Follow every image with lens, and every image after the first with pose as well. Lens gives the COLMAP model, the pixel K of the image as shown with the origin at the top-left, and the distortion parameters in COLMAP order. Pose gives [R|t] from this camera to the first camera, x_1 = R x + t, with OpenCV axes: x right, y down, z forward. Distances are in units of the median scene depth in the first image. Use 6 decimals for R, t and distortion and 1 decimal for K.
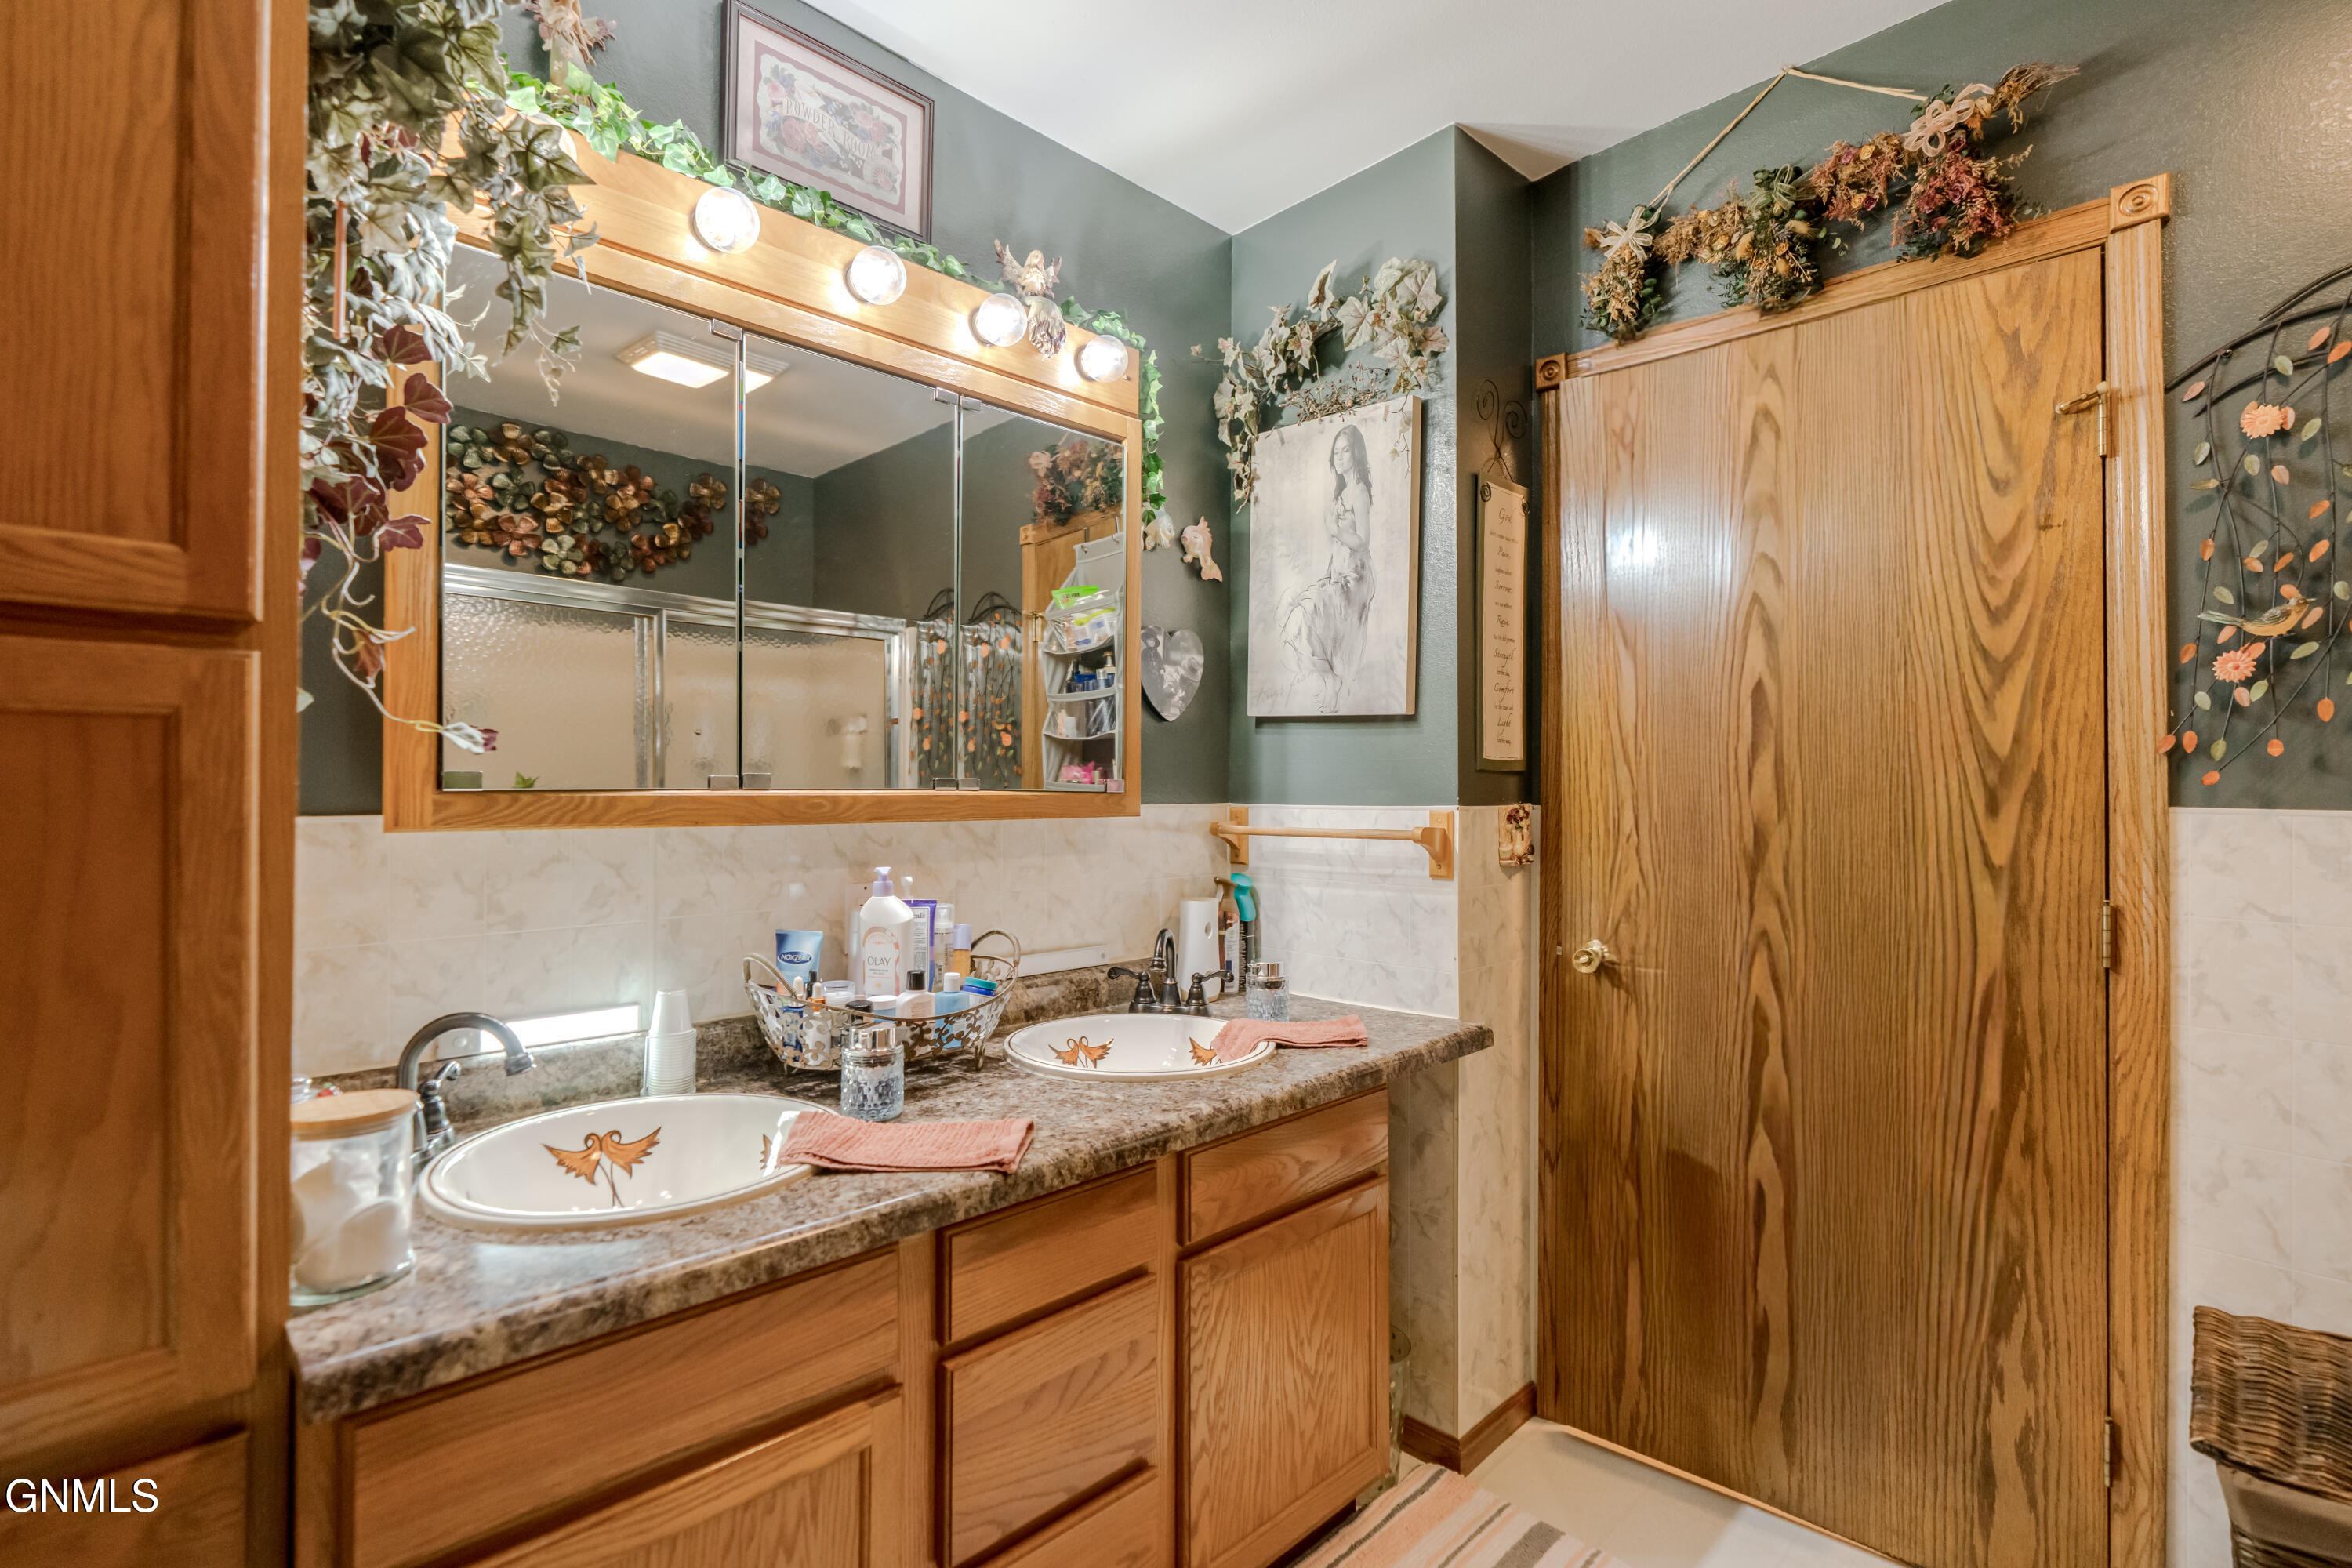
lens RADIAL K [[1134.8, 0, 1181.1], [0, 1134.8, 784.3], [0, 0, 1]] dist [-0.006598, -0.000679]
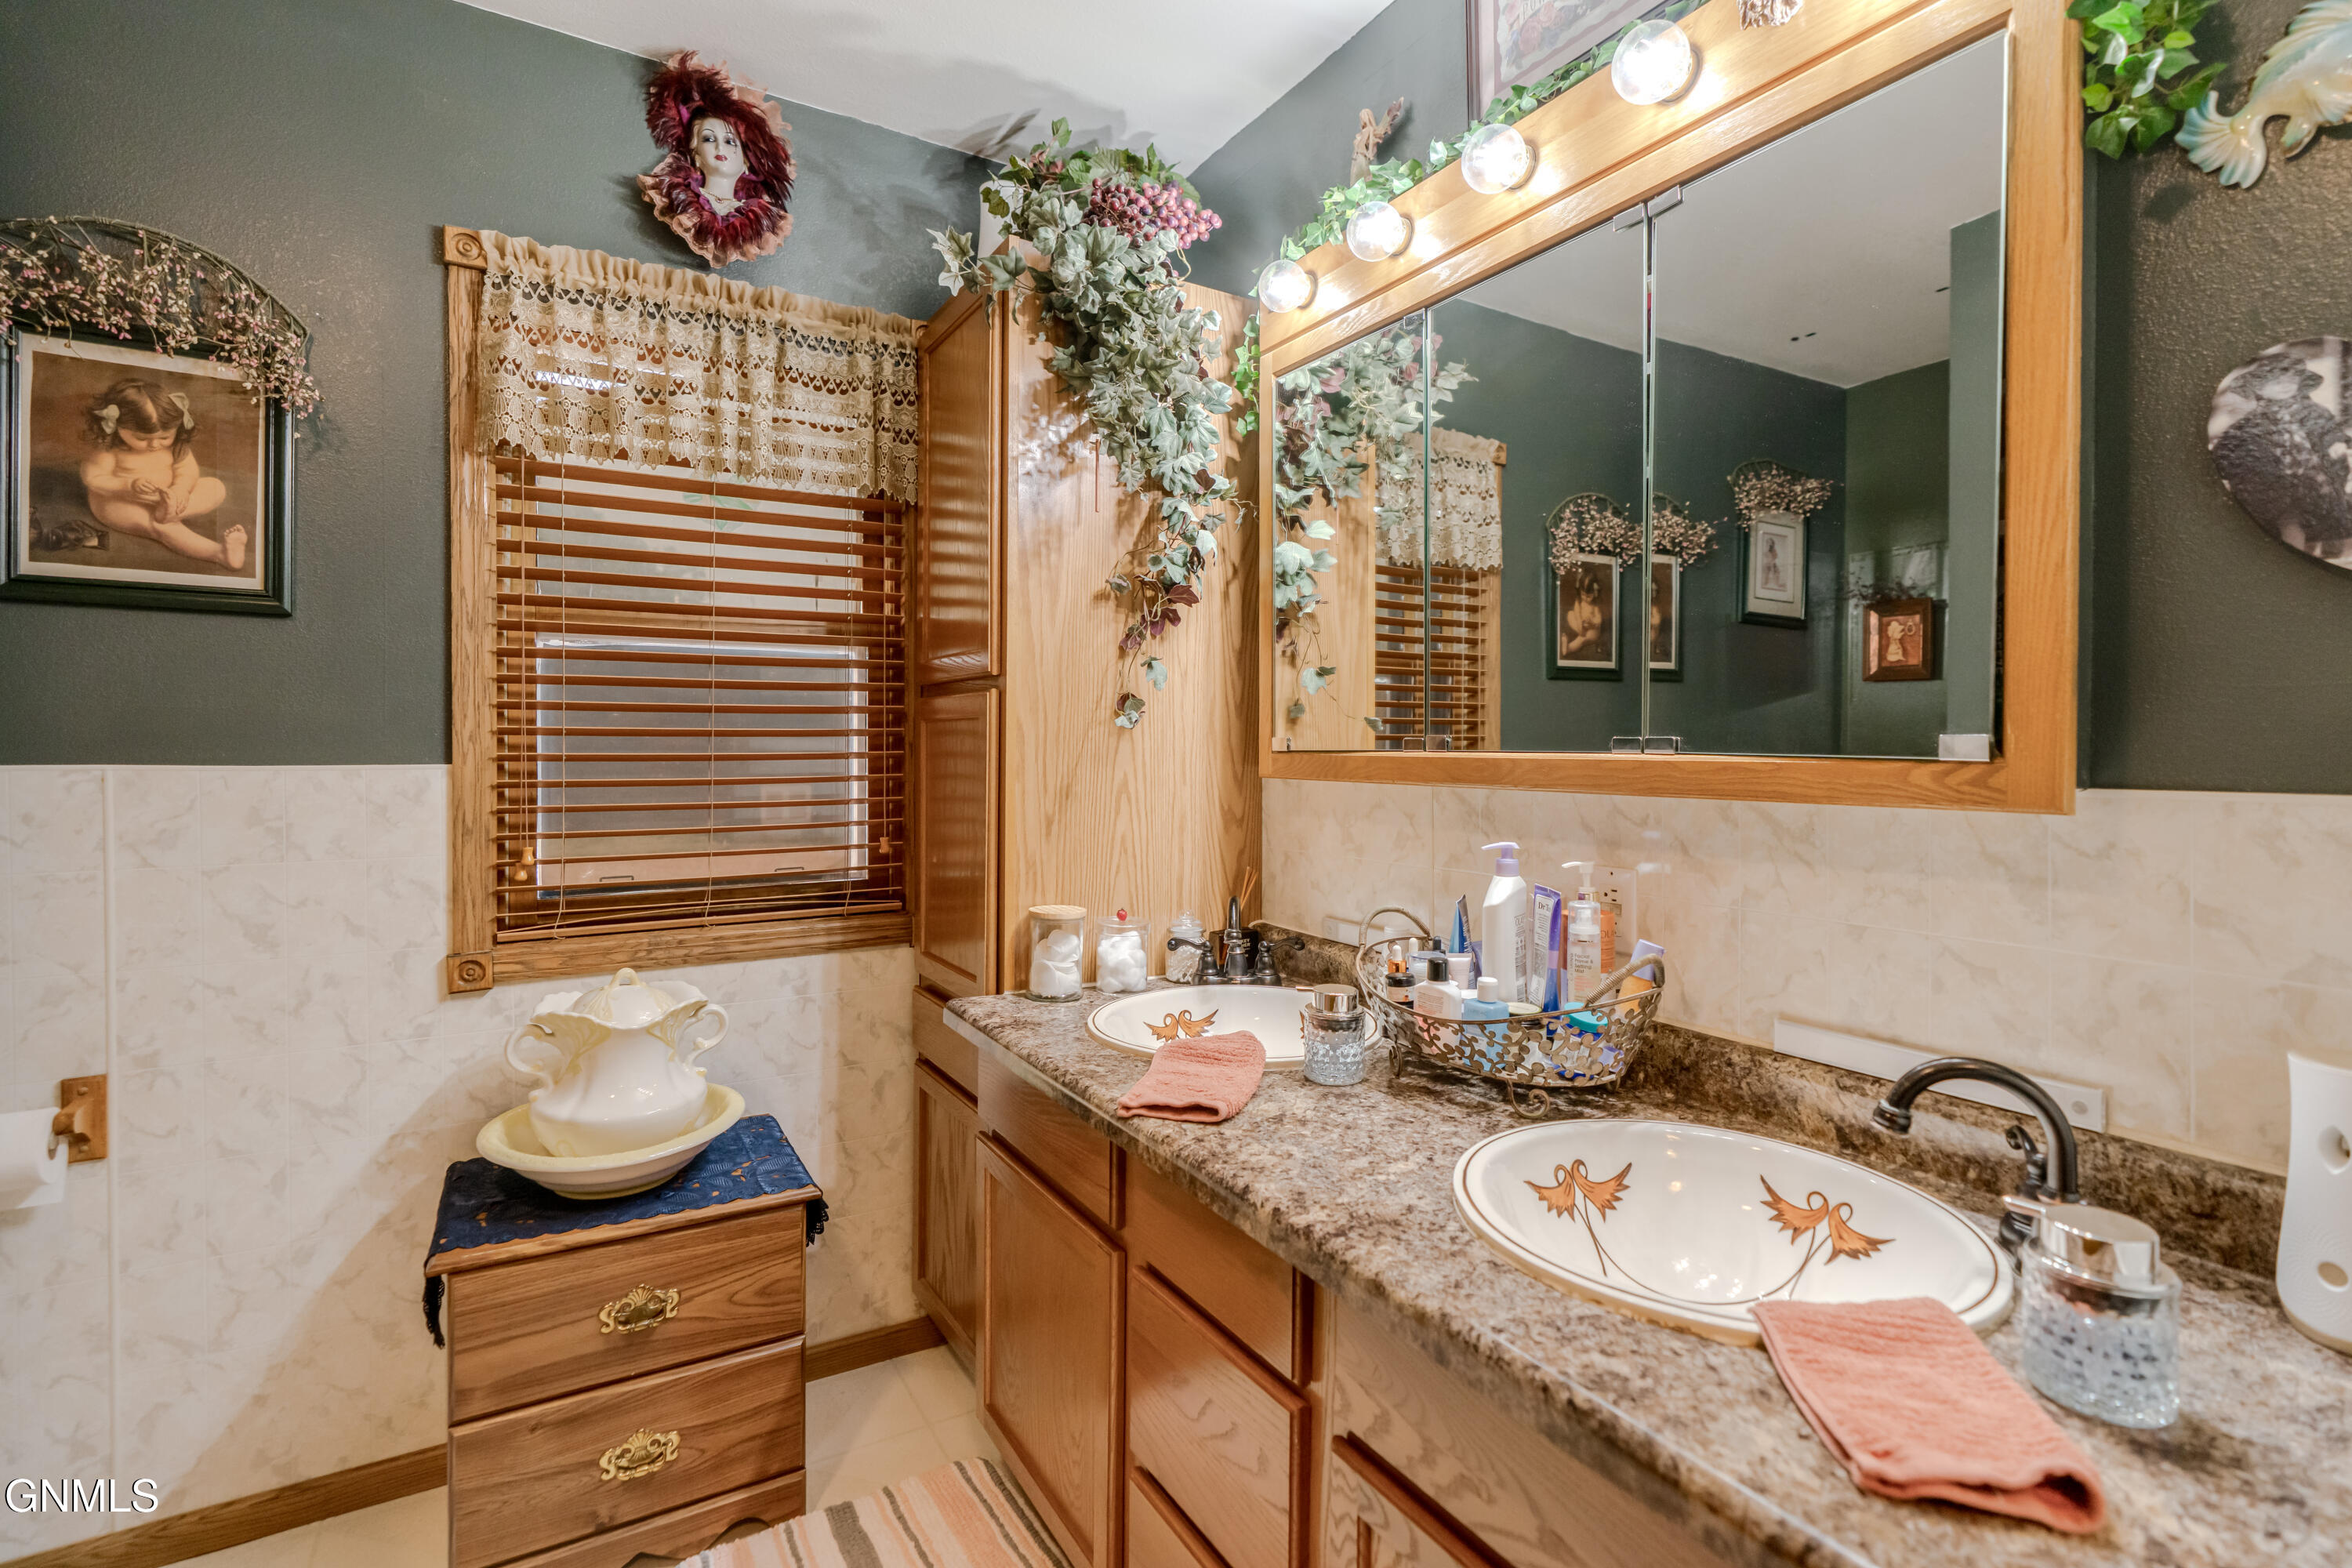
lens RADIAL K [[1134.8, 0, 1184.5], [0, 1134.8, 769.2], [0, 0, 1]] dist [-0.006598, -0.000679]
pose [[-0.275421, 0.024642, -0.961008, 0.659060], [0.004810, 0.999694, 0.024255, -0.004491], [0.961312, 0.002058, -0.275456, 1.055742]]
